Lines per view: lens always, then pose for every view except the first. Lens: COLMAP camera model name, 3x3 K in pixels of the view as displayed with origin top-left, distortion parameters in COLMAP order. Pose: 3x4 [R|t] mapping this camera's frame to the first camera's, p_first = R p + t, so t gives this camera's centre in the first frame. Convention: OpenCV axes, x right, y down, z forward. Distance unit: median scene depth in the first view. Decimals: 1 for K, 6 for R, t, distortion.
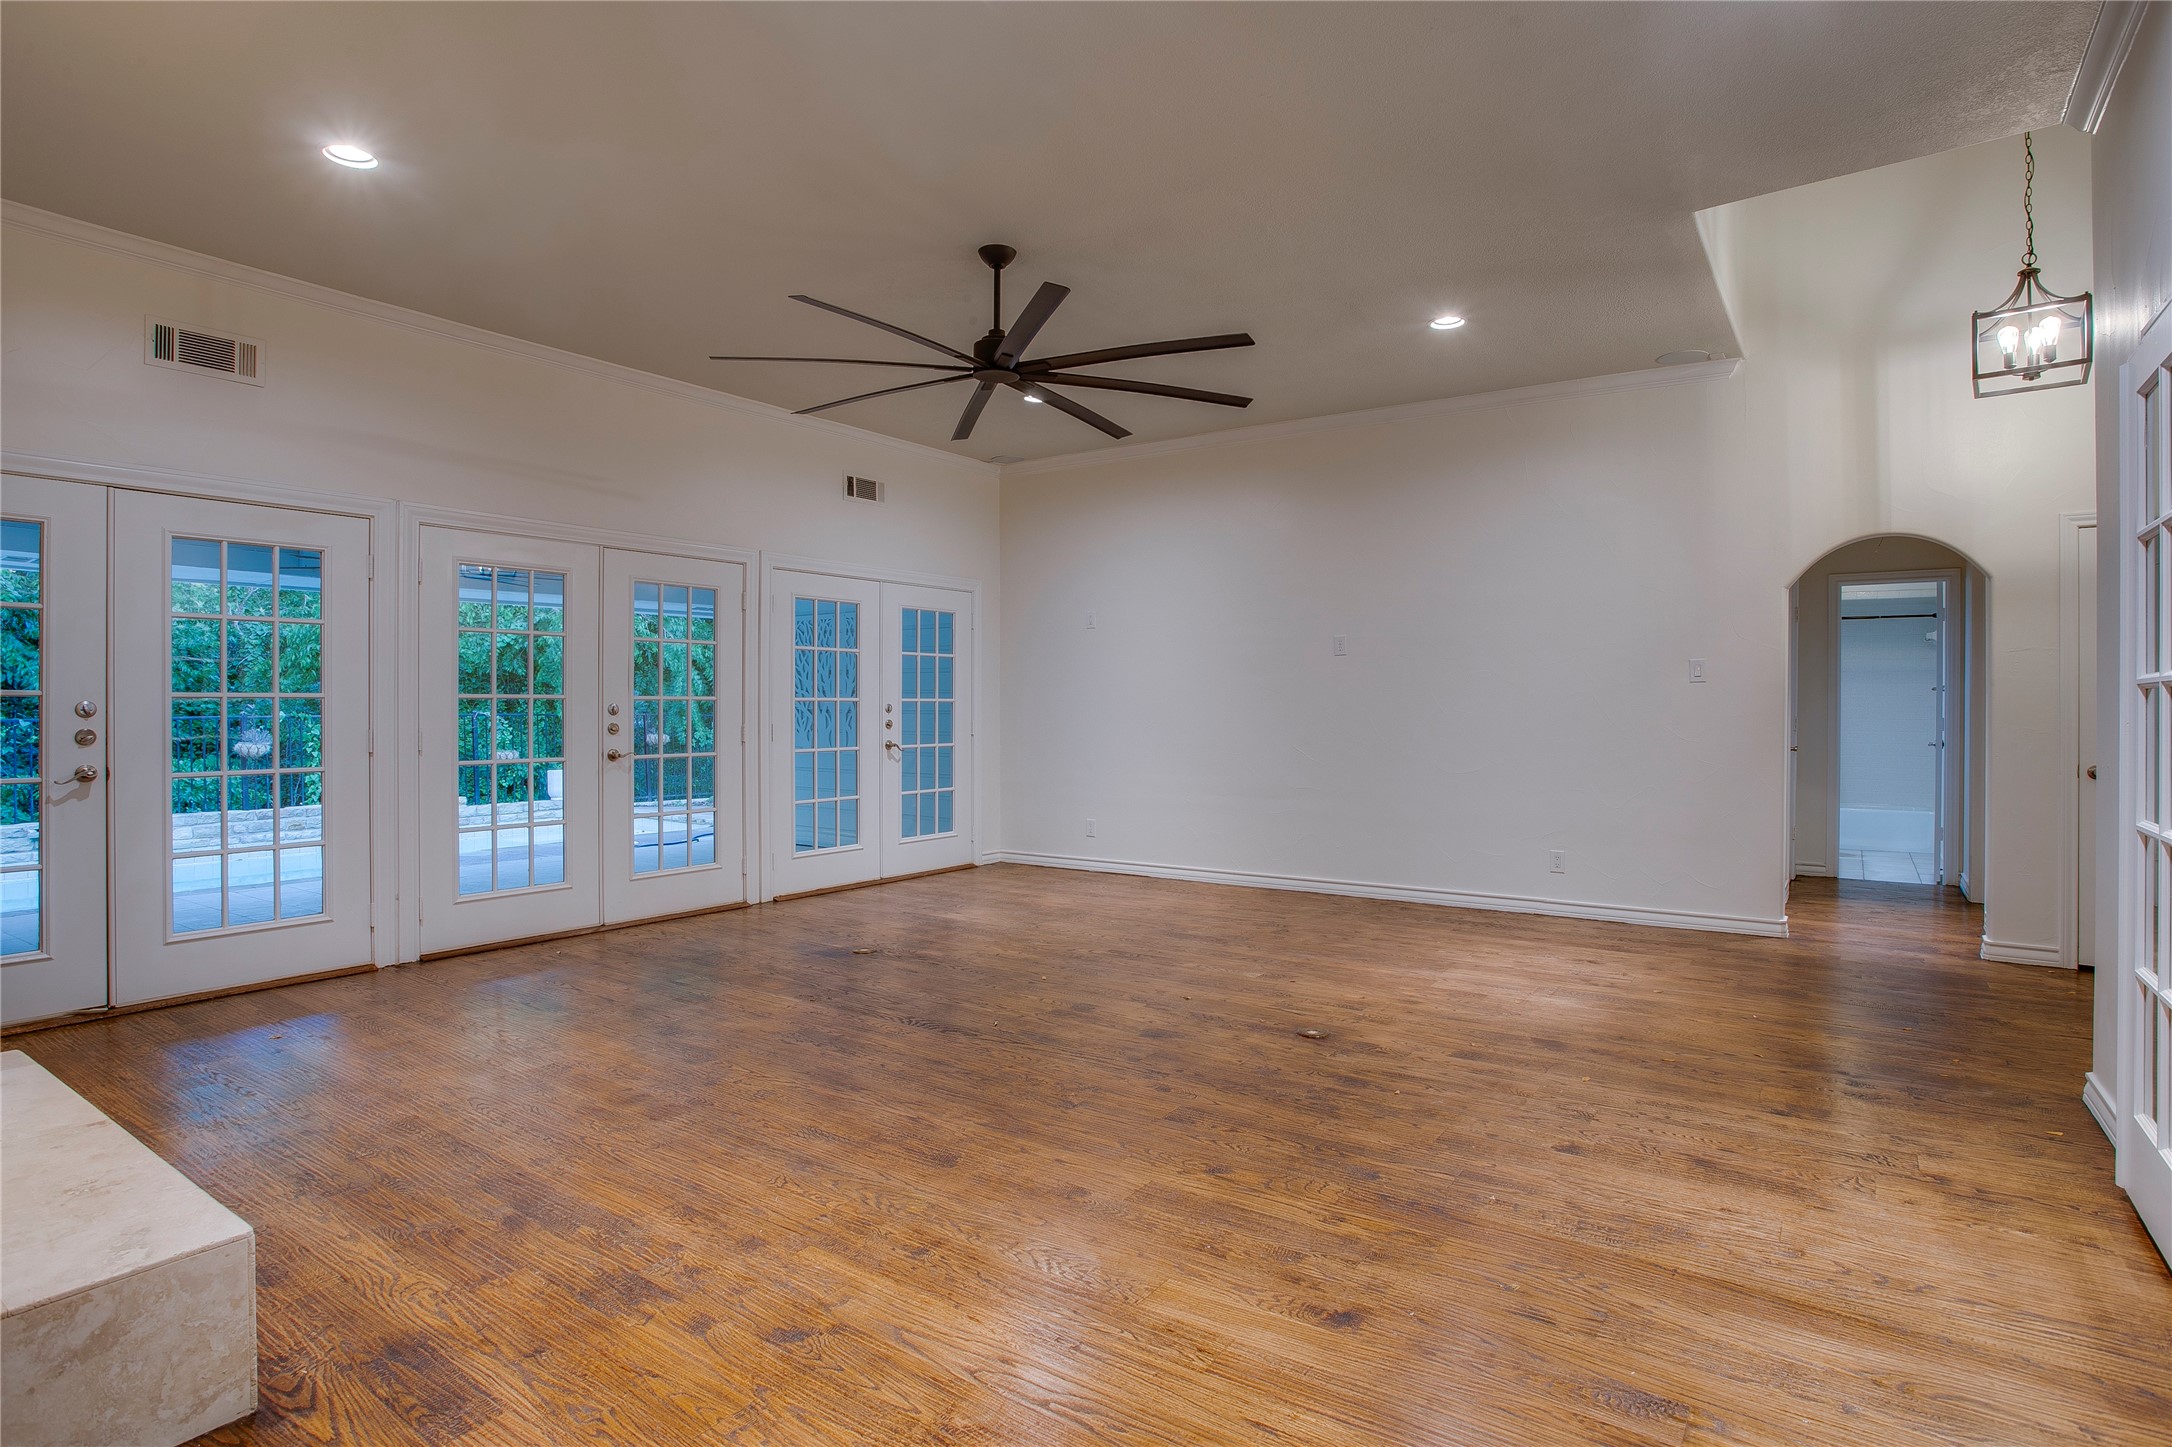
lens RADIAL K [[1115.3, 0, 1145.1], [0, 1115.3, 706.5], [0, 0, 1]] dist [-0.079502, 0.033429]
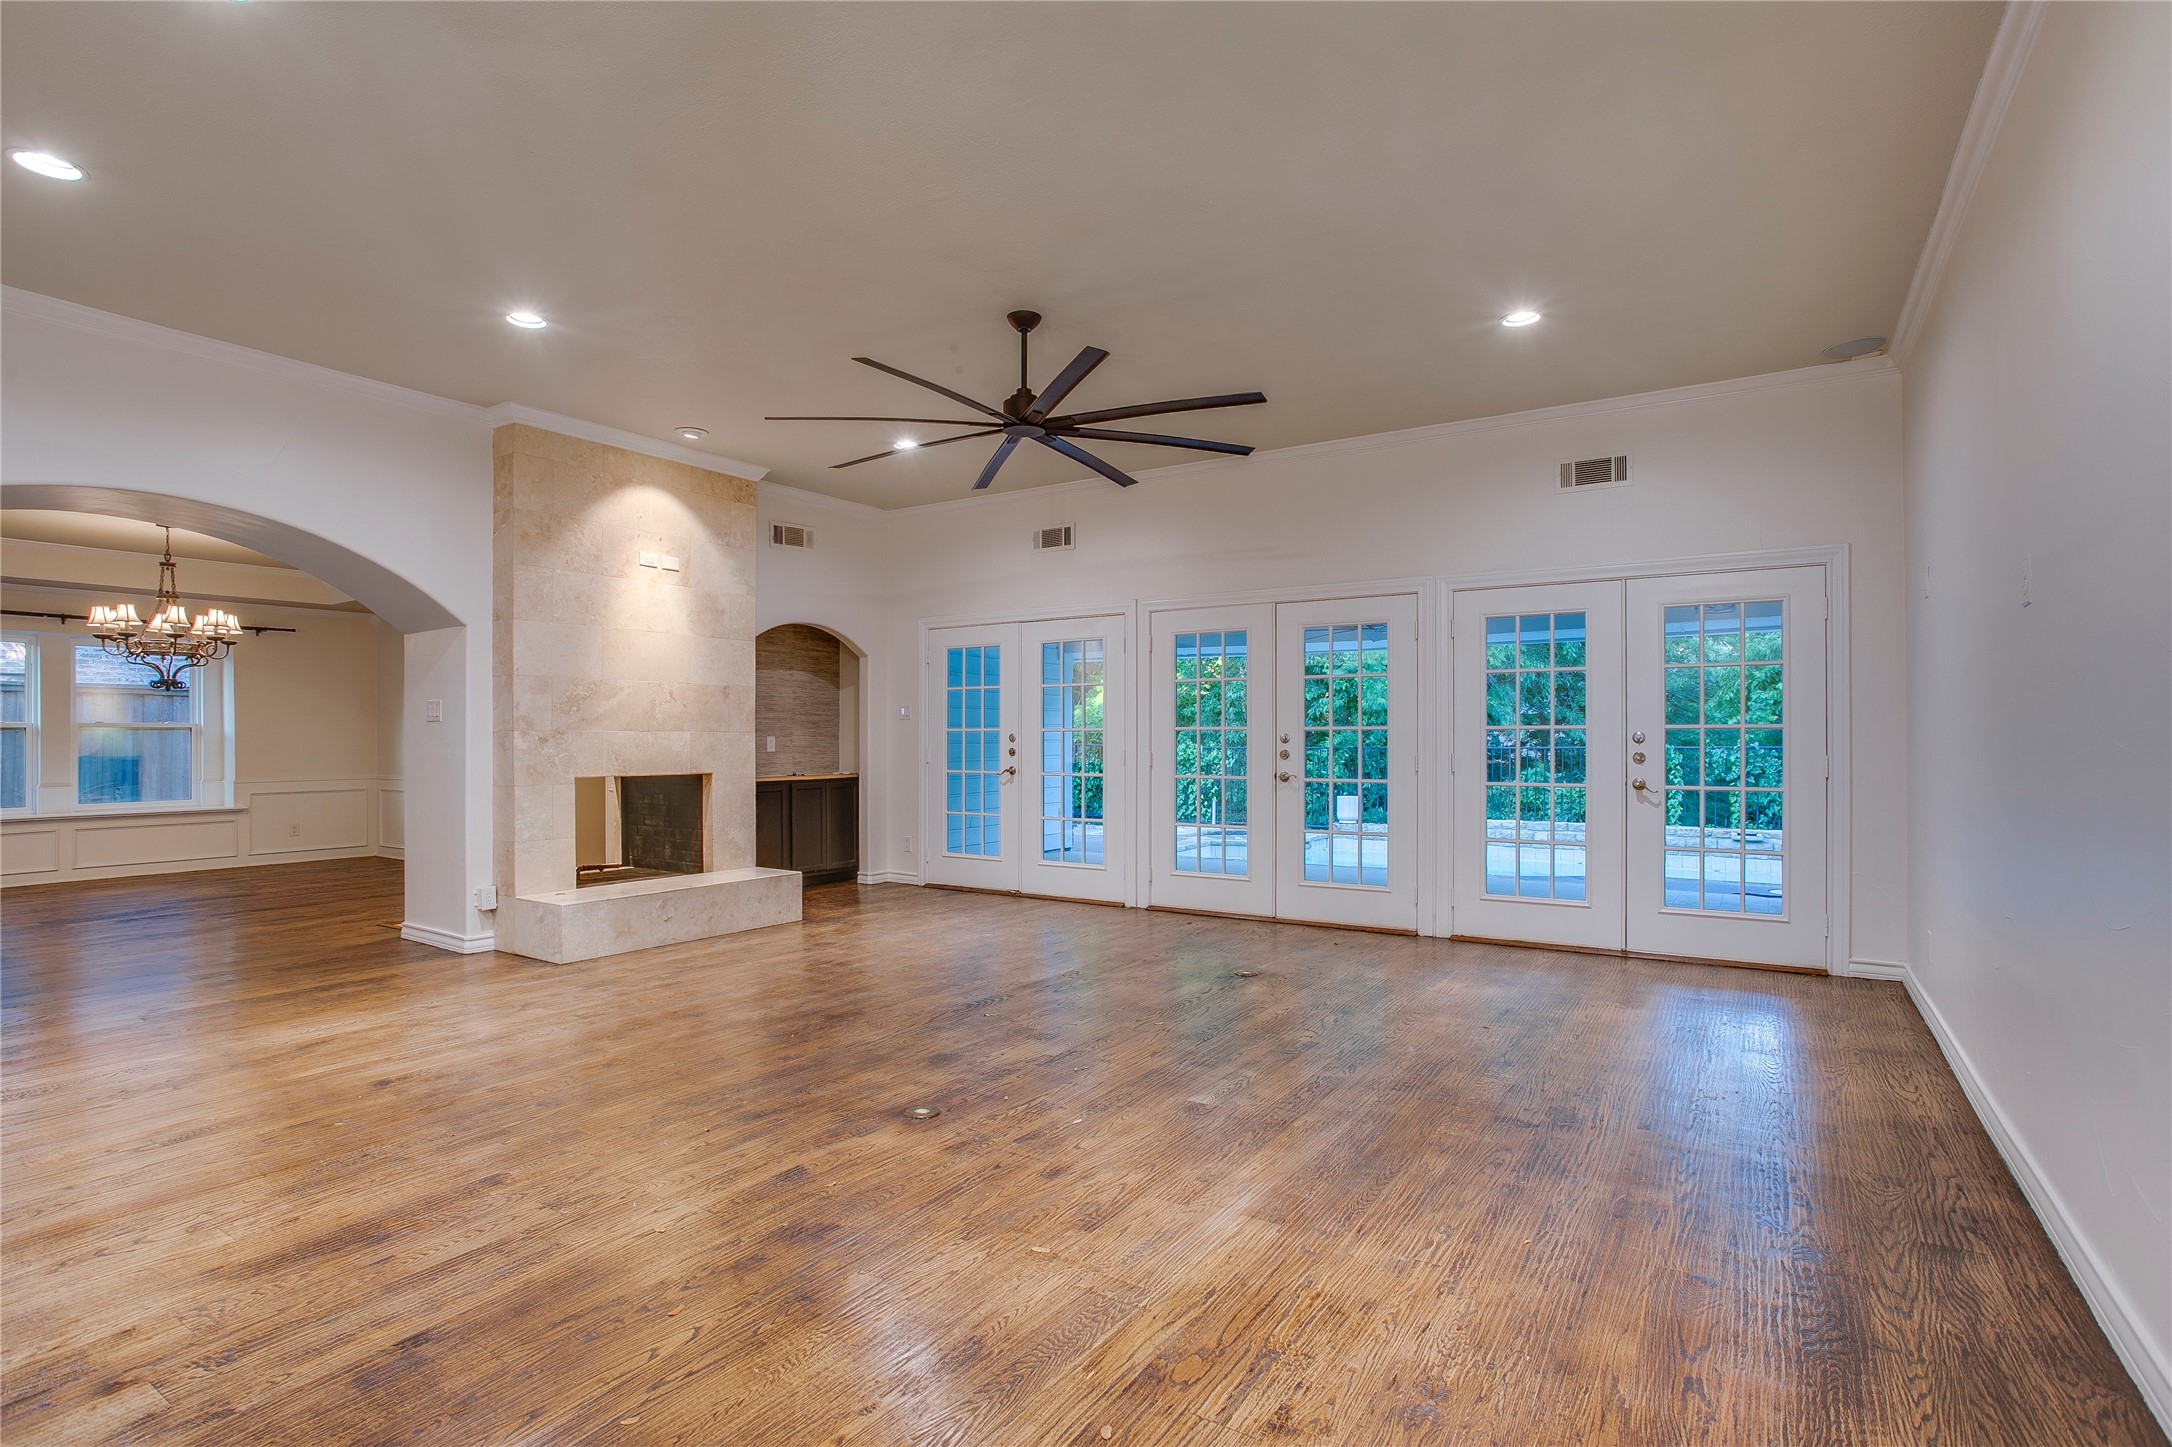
lens RADIAL K [[1076.7, 0, 1080.6], [0, 1076.7, 736.3], [0, 0, 1]] dist [-0.062476, 0.031558]
pose [[-0.013872, -0.002738, -0.999900, 0.961196], [-0.001364, 0.999995, -0.002719, 0.005557], [0.999903, 0.001326, -0.013876, 1.112544]]
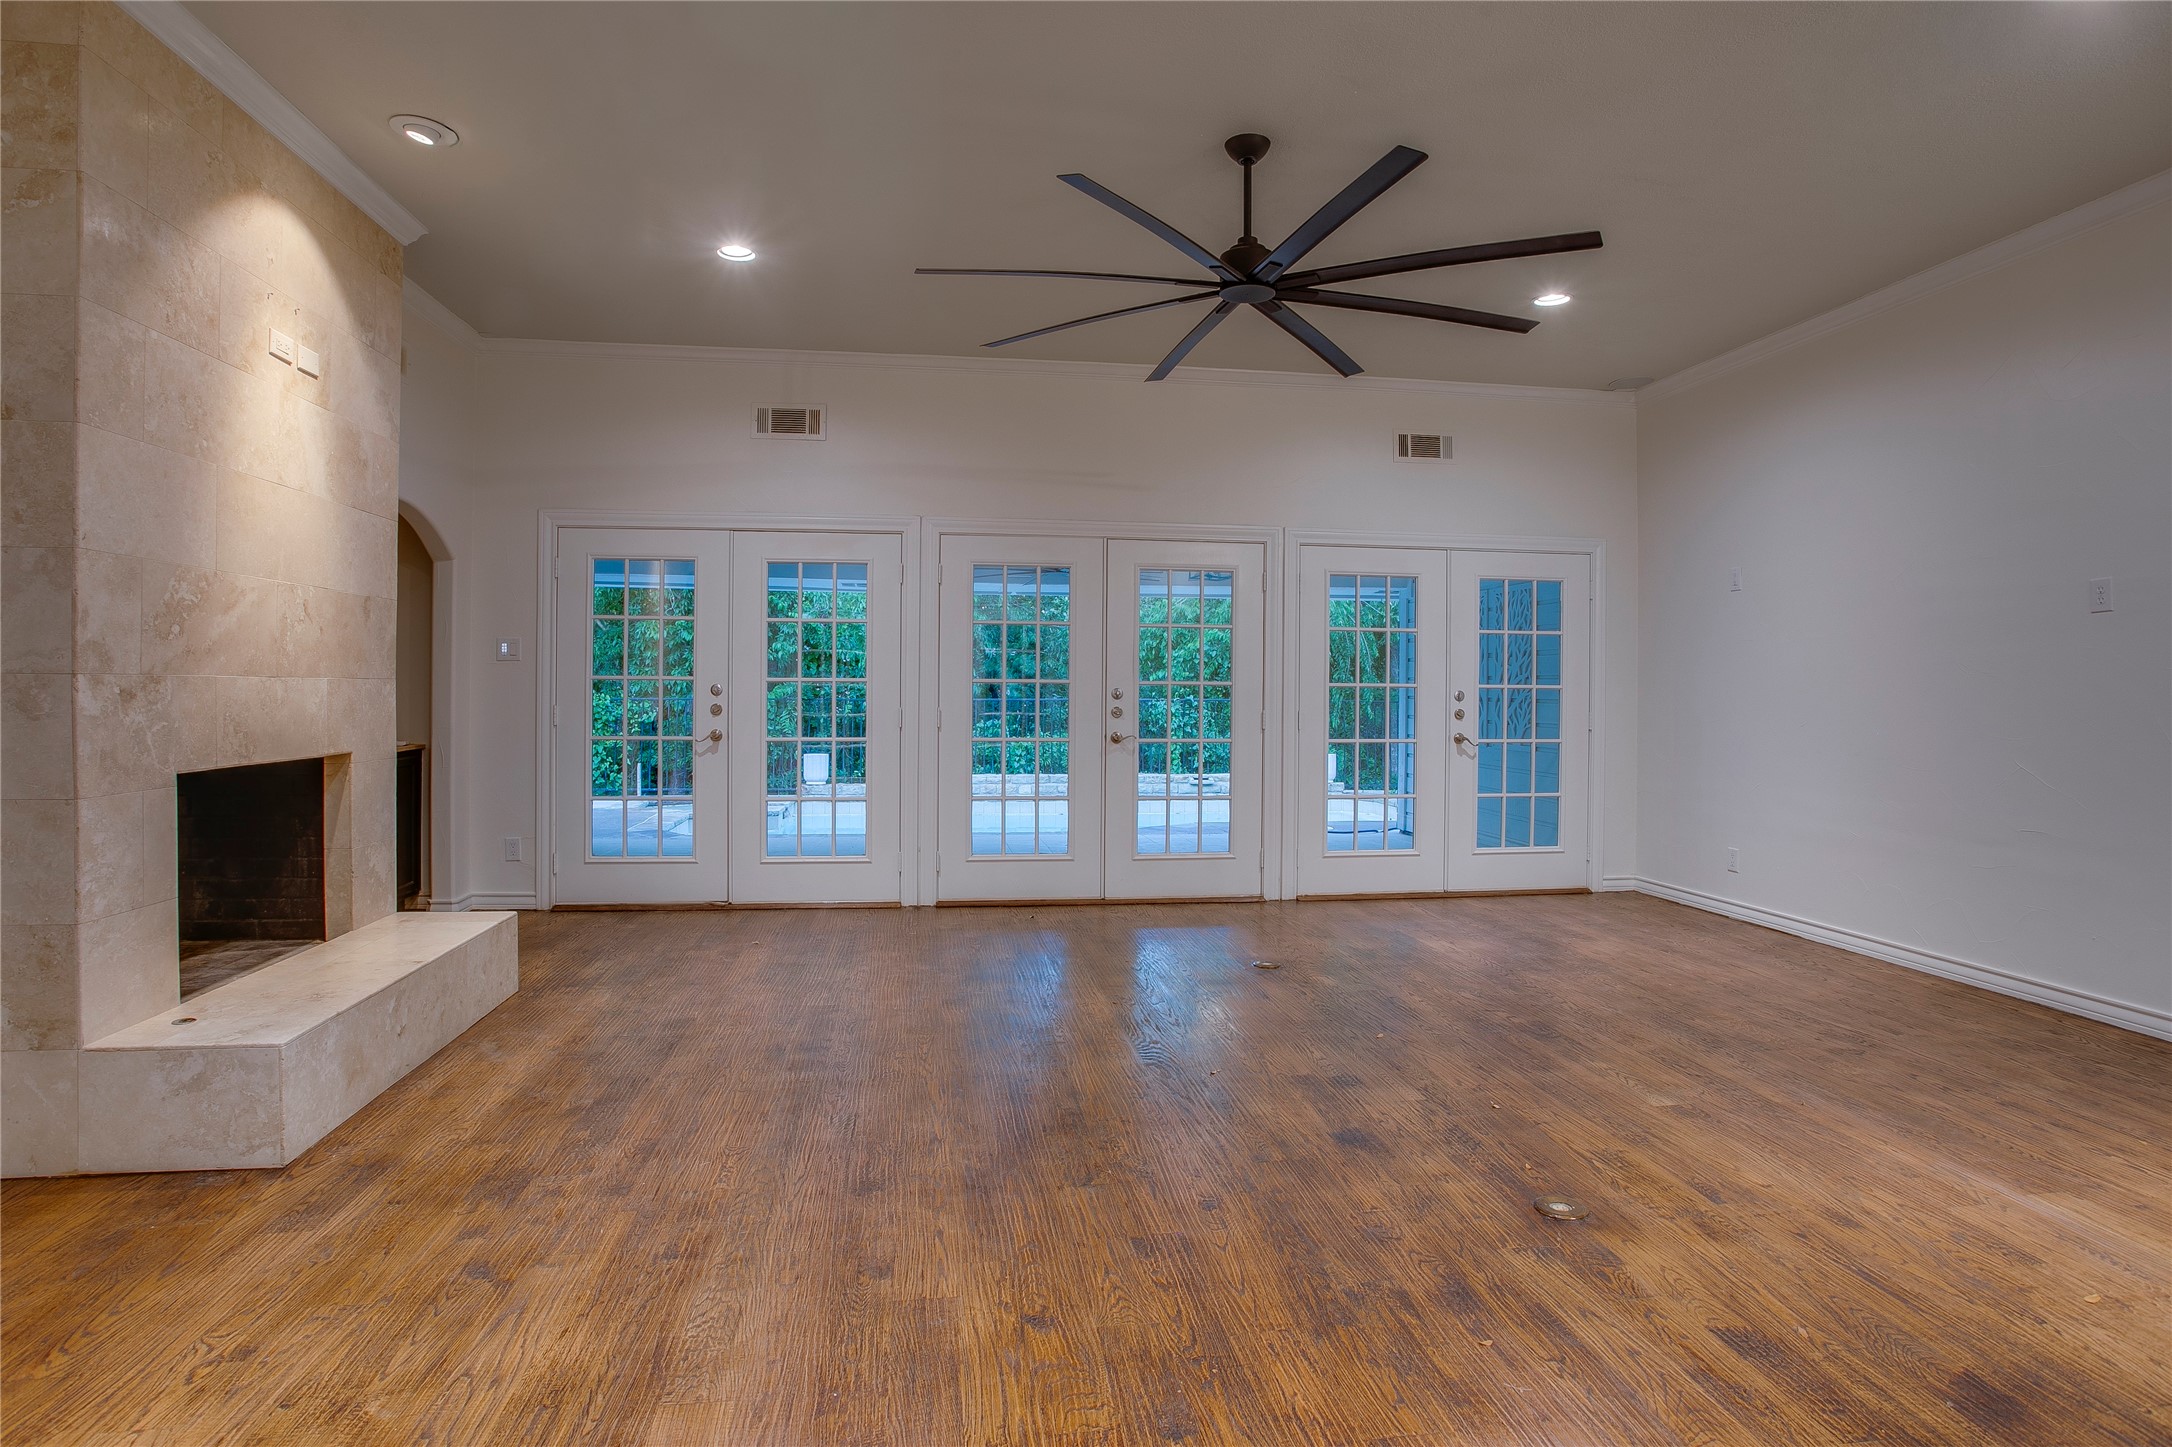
lens RADIAL K [[1143.9, 0, 1083.8], [0, 1143.9, 696.0], [0, 0, 1]] dist [-0.078747, 0.037478]
pose [[0.655478, 0.008353, -0.755168, 0.444869], [-0.008214, 0.999959, 0.003931, 0.001004], [0.755170, 0.003626, 0.655519, 0.366537]]
